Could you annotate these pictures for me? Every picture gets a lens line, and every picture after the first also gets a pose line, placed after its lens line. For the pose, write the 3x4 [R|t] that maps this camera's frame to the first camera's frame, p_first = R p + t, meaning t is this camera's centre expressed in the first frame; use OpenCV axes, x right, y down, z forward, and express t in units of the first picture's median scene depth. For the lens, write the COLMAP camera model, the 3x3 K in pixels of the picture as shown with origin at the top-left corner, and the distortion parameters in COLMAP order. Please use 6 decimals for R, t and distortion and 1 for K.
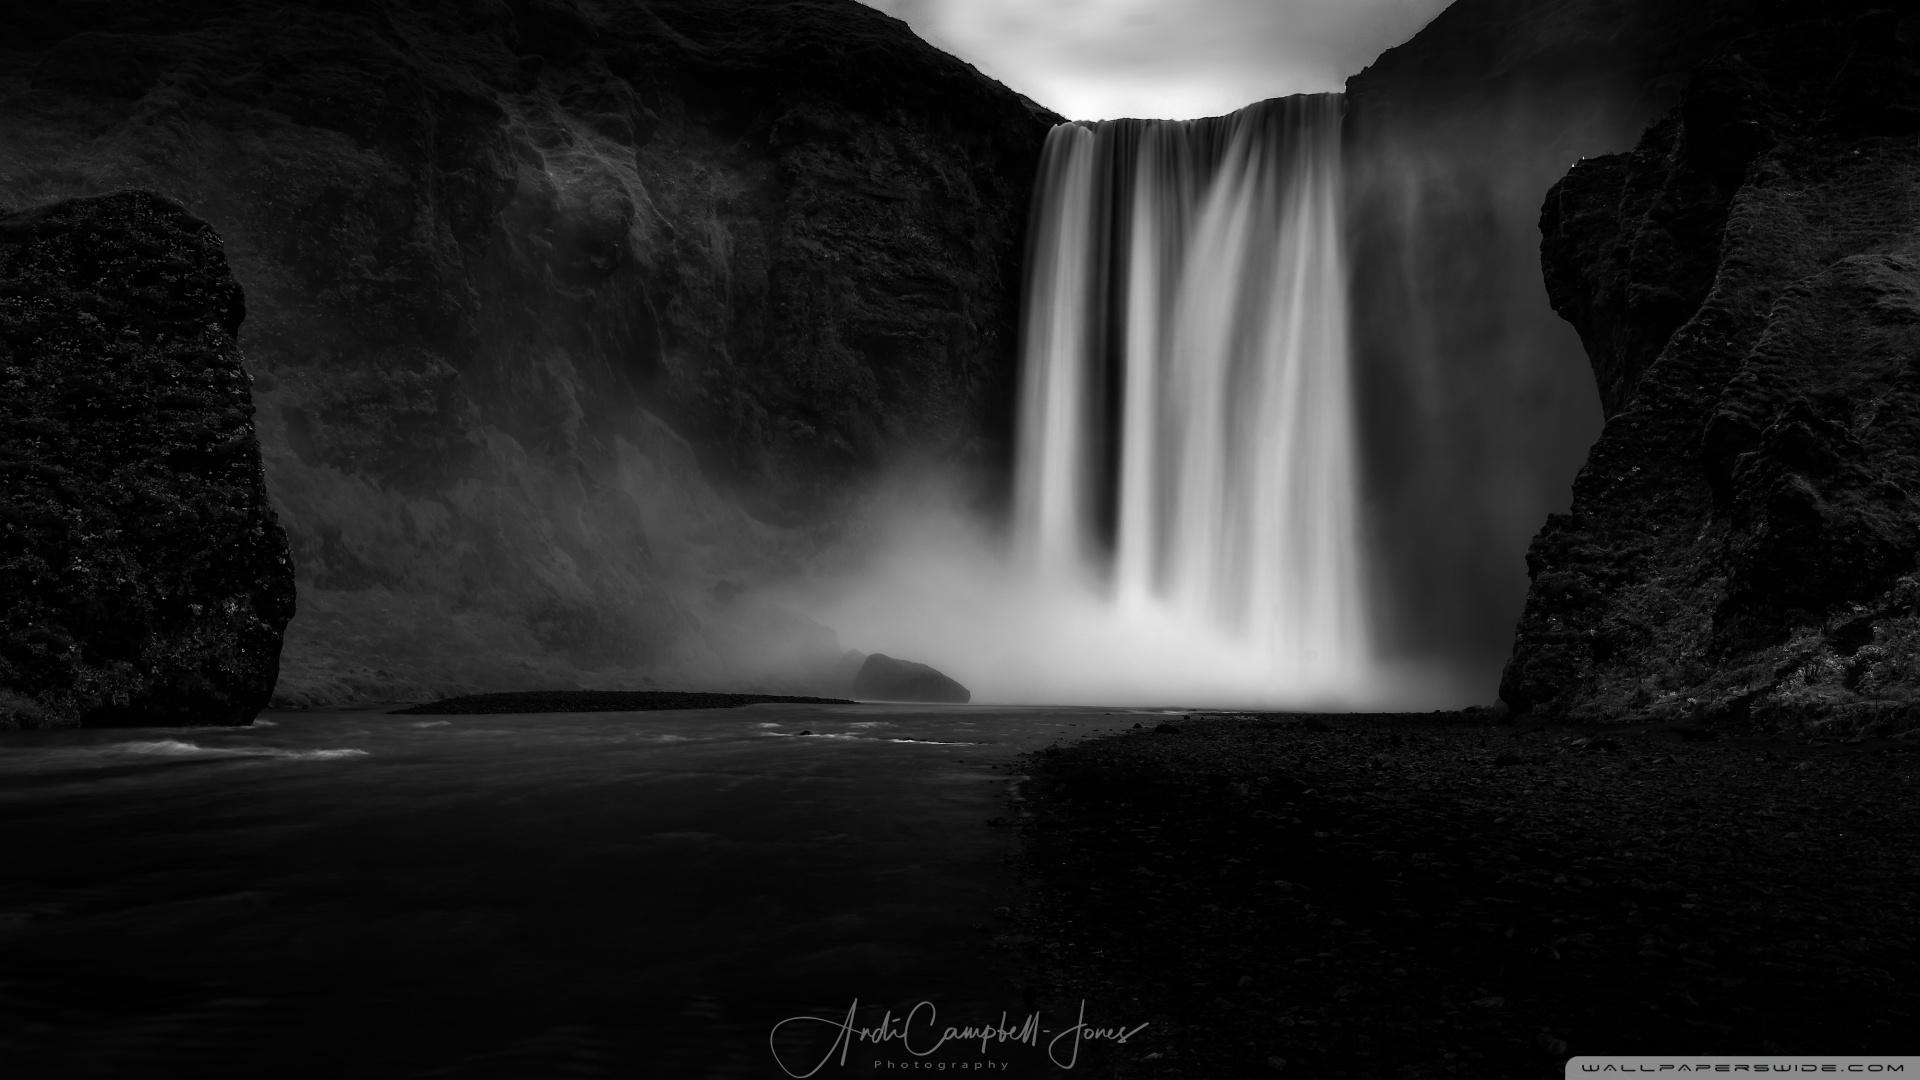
lens RADIAL K [[1543.4, 0, 936.3], [0, 1543.4, 414.1], [0, 0, 1]] dist [-0.007010, 0.007156]
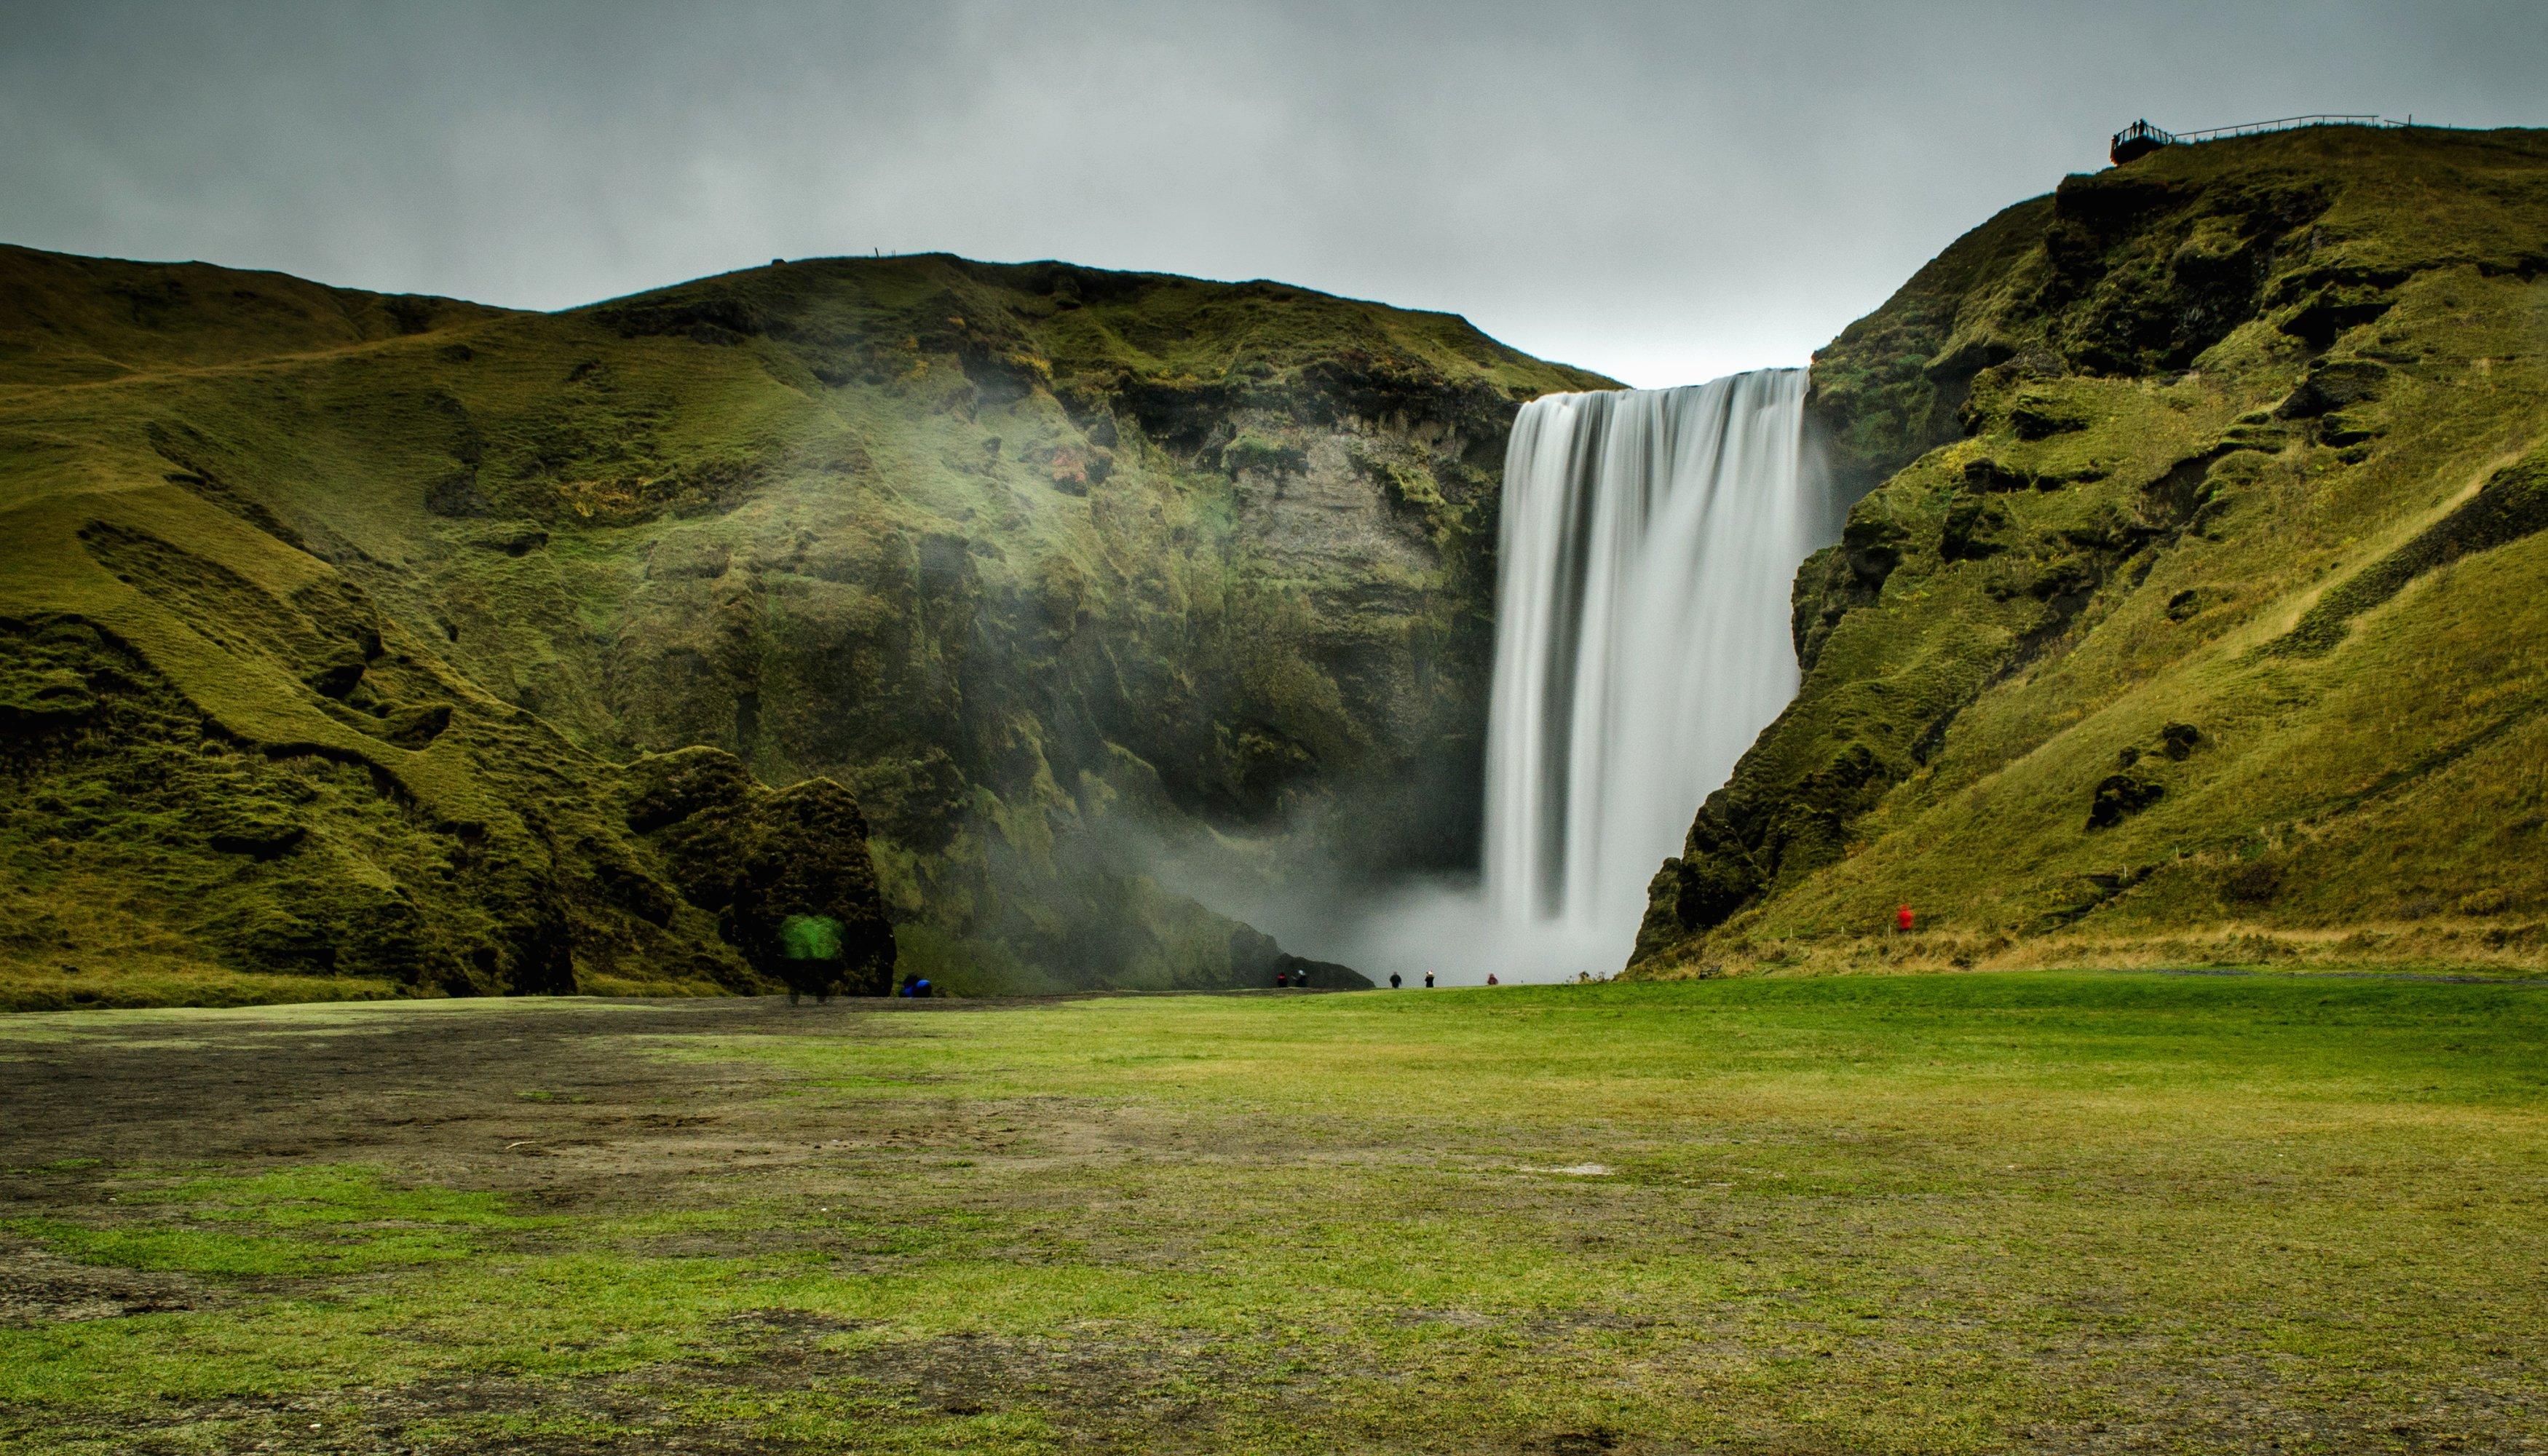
lens RADIAL K [[2600.7, 0, 1357.6], [0, 2600.7, 849.3], [0, 0, 1]] dist [-0.084971, 0.012344]
pose [[0.989352, -0.031268, -0.142146, 0.217251], [0.048249, 0.991885, 0.117628, -0.120048], [0.137315, -0.123234, 0.982832, -0.712547]]
